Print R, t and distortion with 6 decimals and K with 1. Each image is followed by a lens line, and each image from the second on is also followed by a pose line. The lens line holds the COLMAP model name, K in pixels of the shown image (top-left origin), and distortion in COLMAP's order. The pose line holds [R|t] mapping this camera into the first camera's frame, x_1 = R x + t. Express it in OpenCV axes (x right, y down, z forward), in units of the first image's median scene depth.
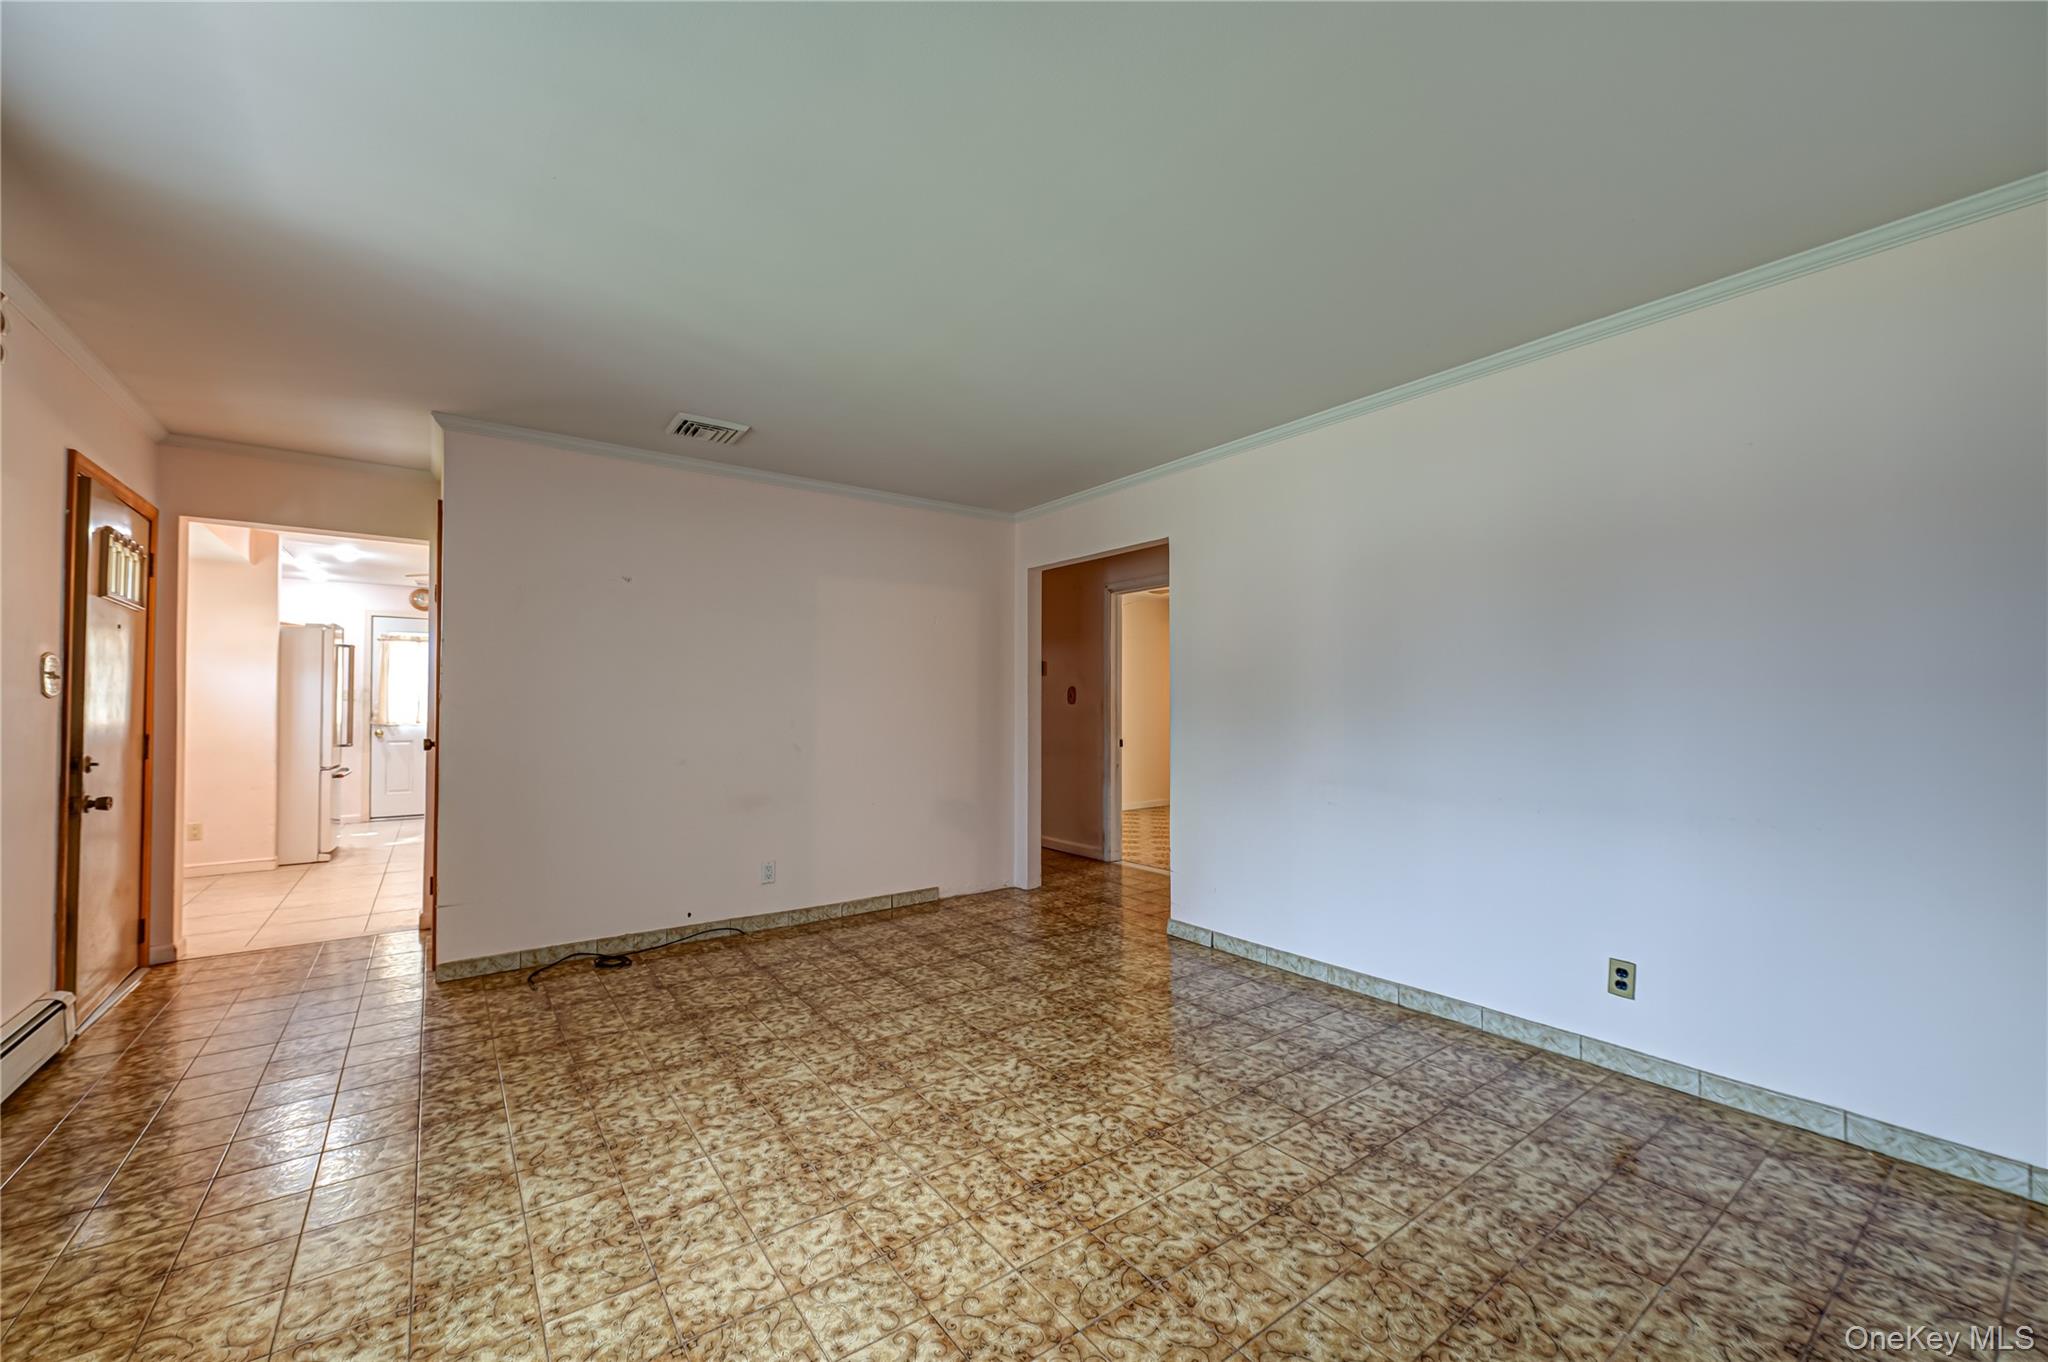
lens RADIAL K [[797.5, 0, 1018.2], [0, 797.5, 693.8], [0, 0, 1]] dist [0.006669, -0.004156]
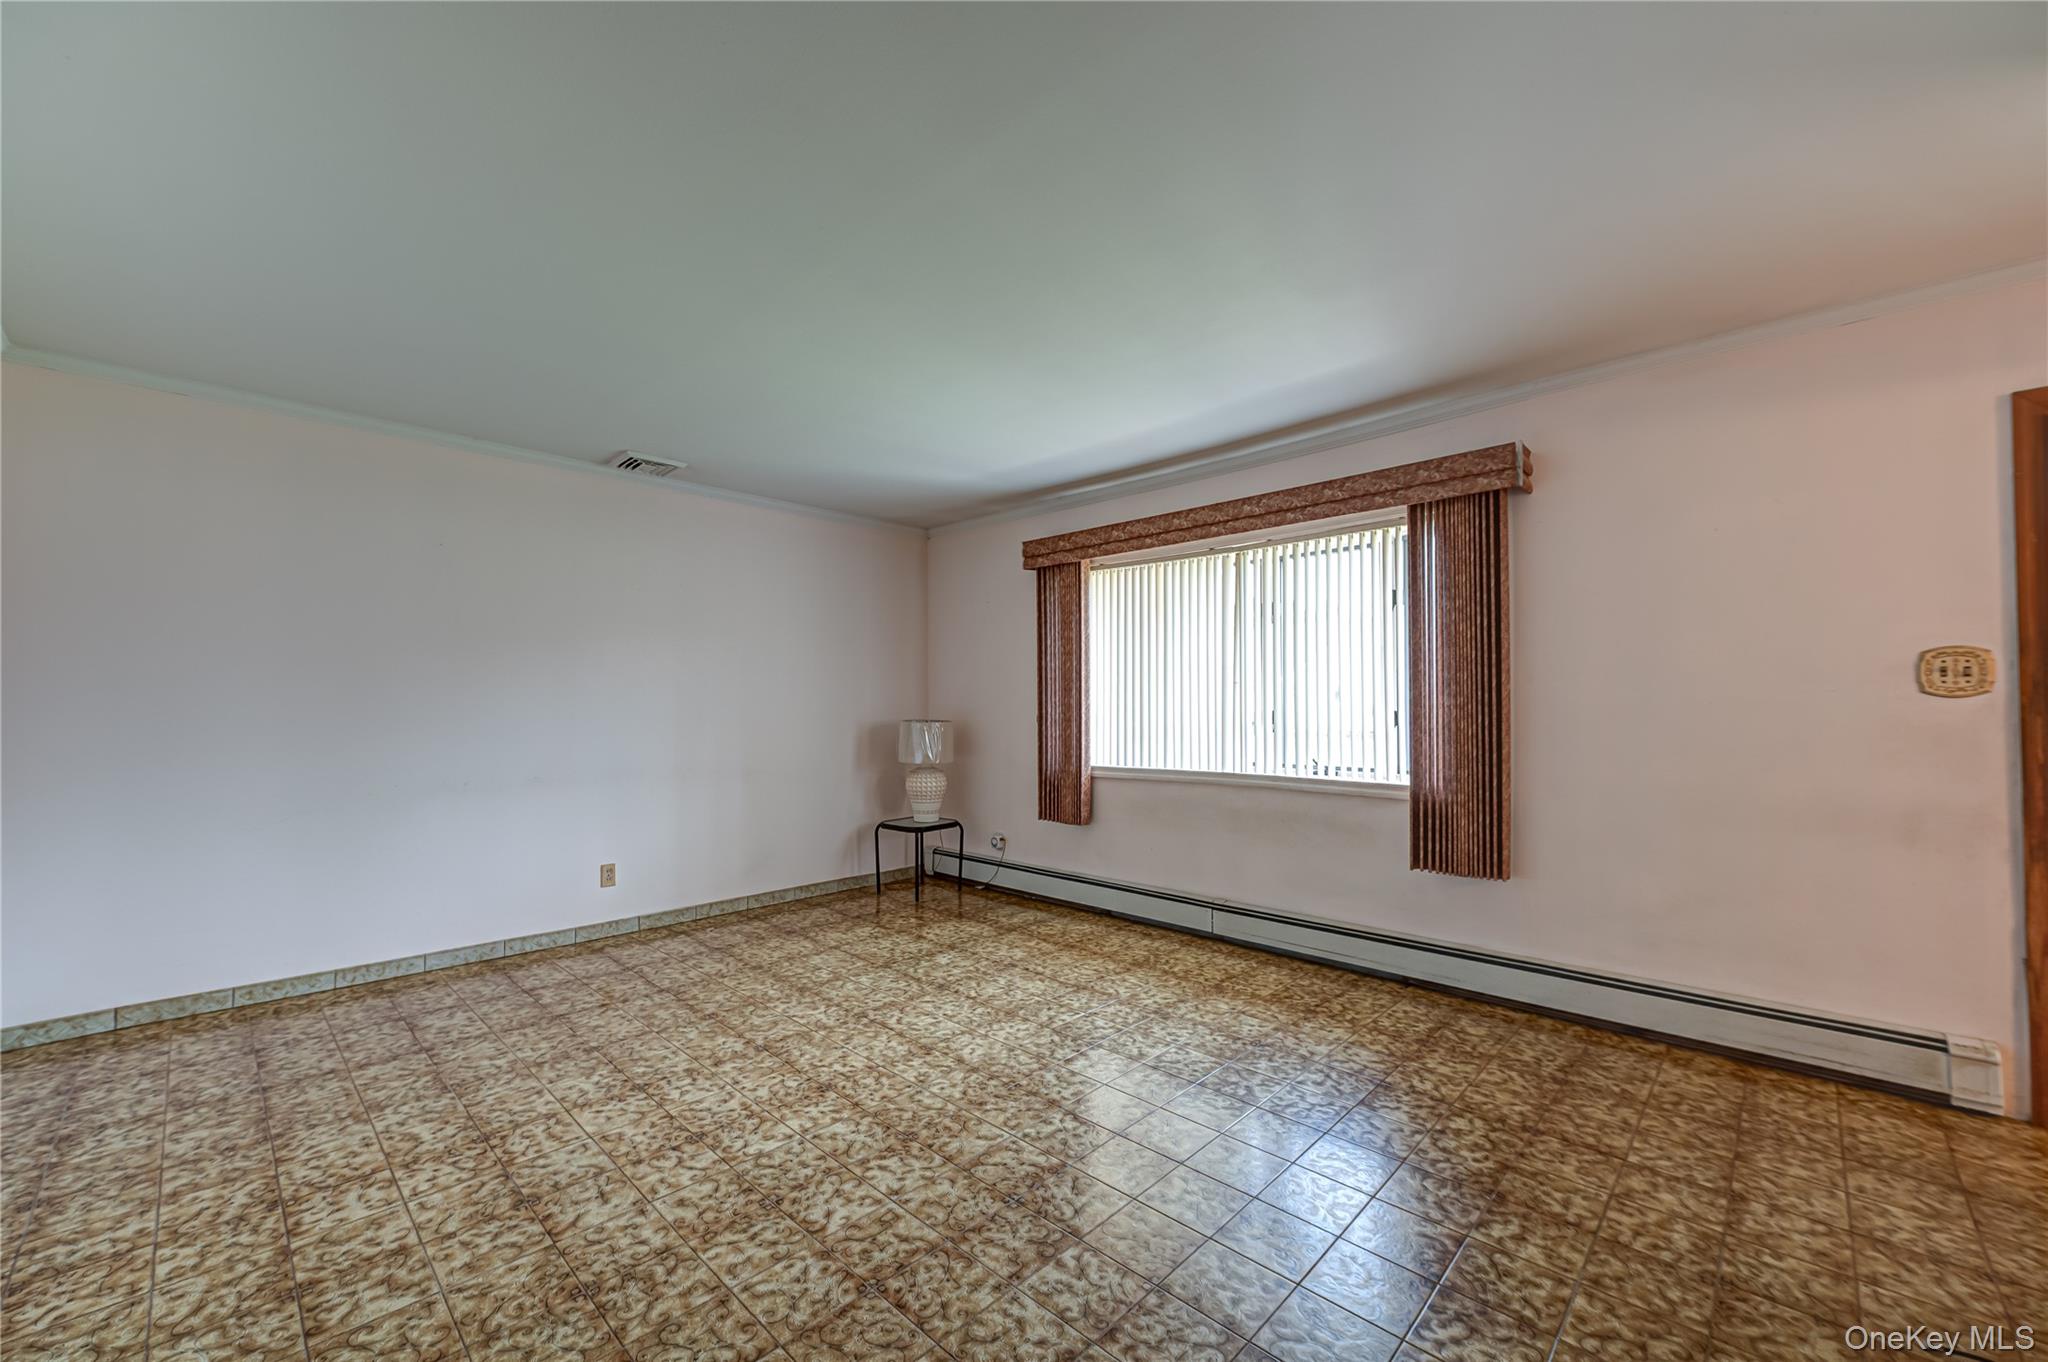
lens RADIAL K [[797.5, 0, 1018.2], [0, 797.5, 693.8], [0, 0, 1]] dist [0.006669, -0.004156]
pose [[-0.985403, -0.001006, -0.170235, -0.048868], [0.004800, 0.999421, -0.033690, 0.028566], [0.170170, -0.034015, -0.984827, 1.824077]]
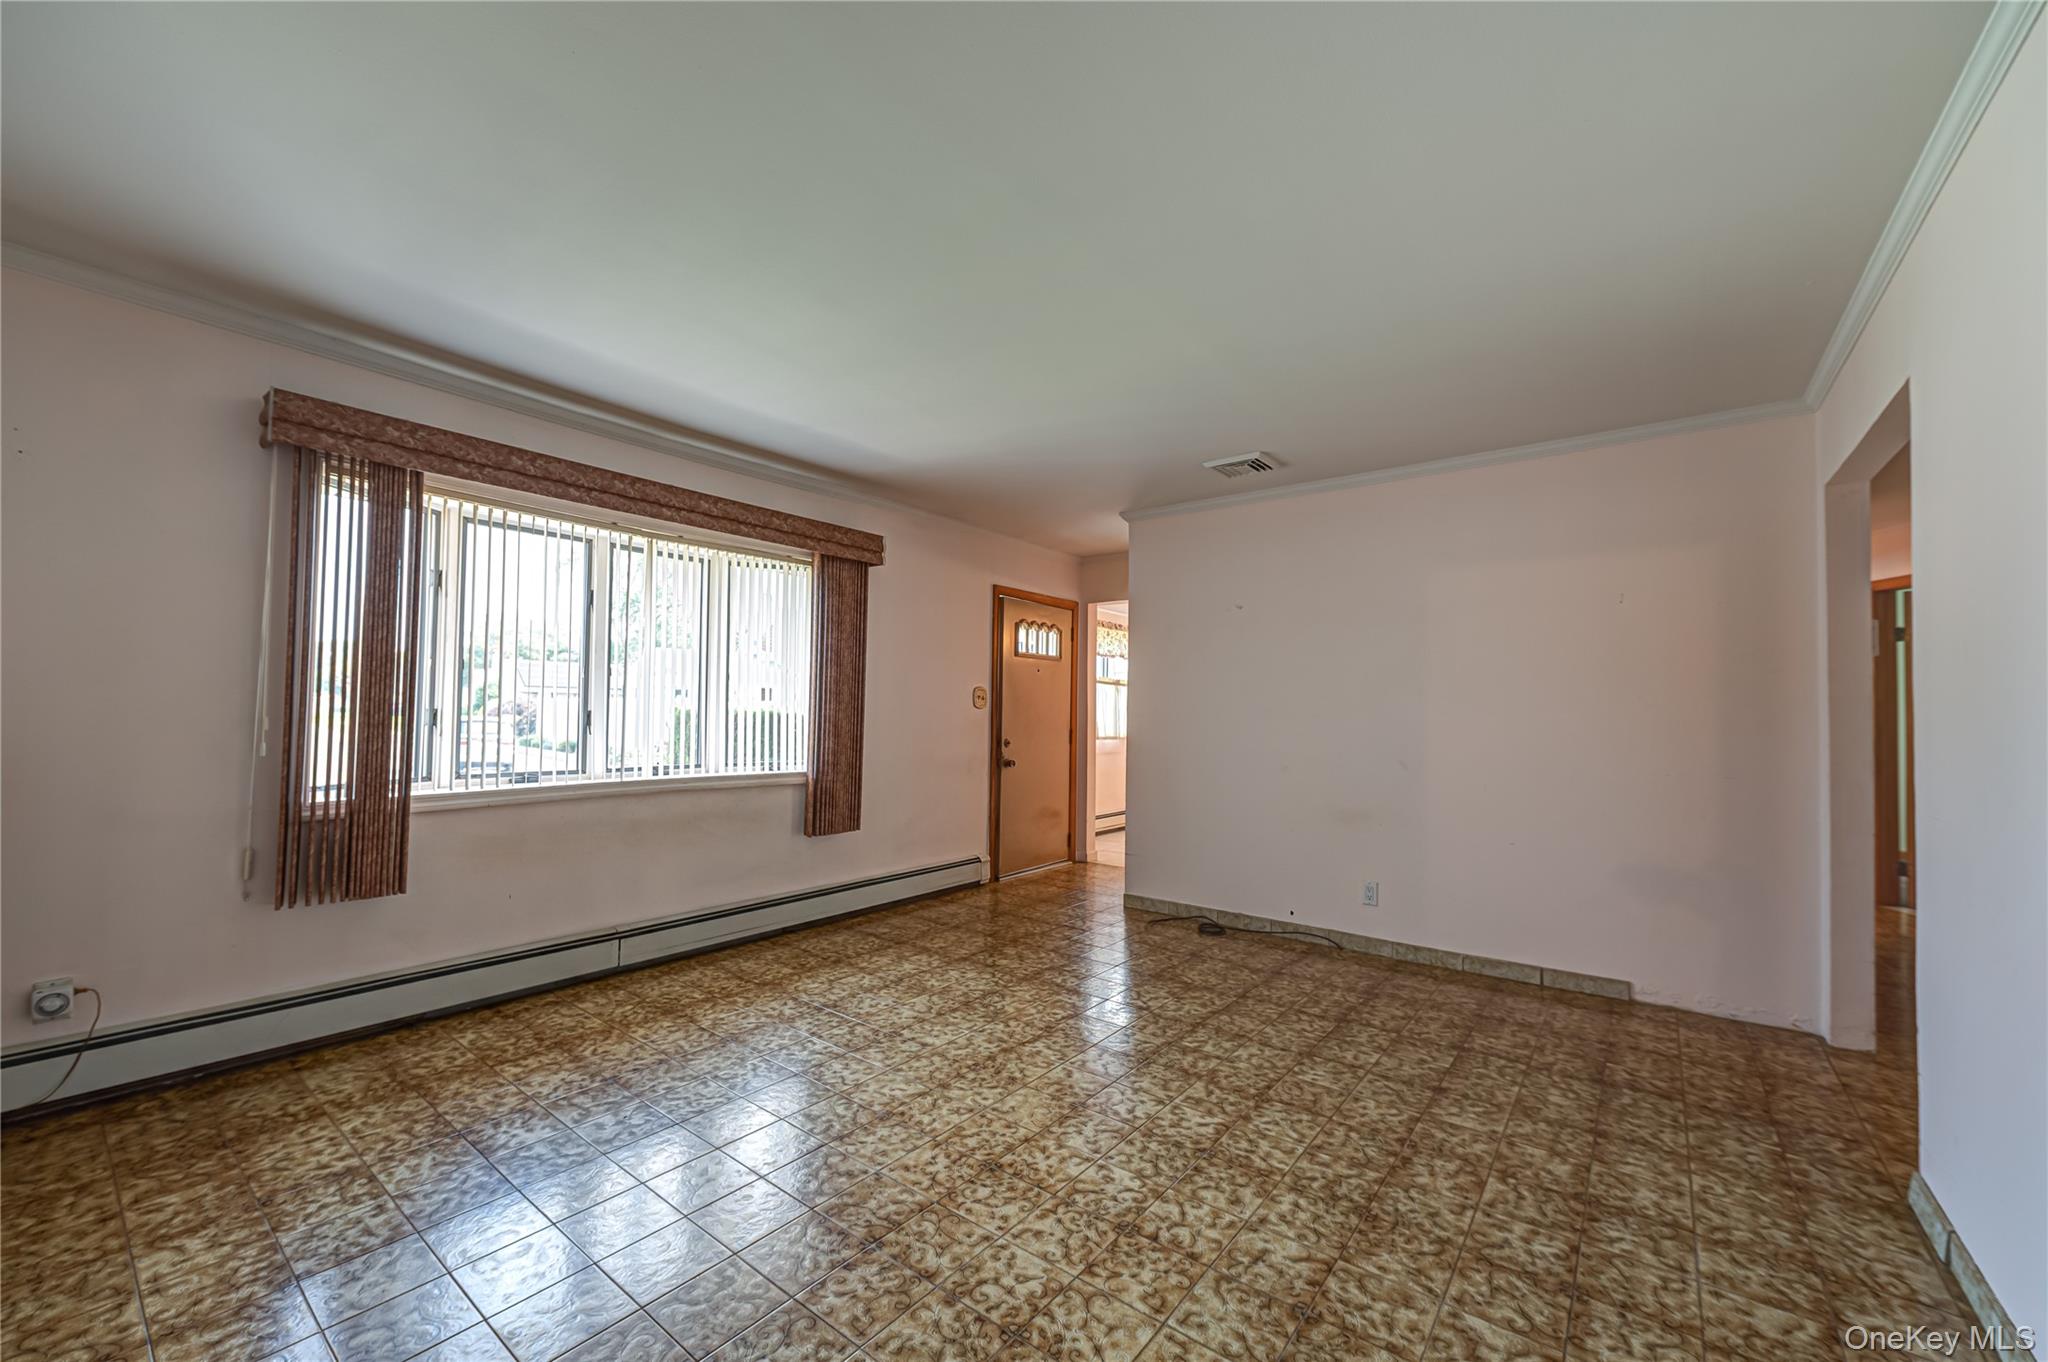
lens RADIAL K [[797.5, 0, 1018.2], [0, 797.5, 693.8], [0, 0, 1]] dist [0.006669, -0.004156]
pose [[0.270212, -0.018586, -0.962621, 0.838750], [0.002028, 0.999822, -0.018735, 0.006908], [0.962799, 0.003110, 0.270202, 0.585207]]
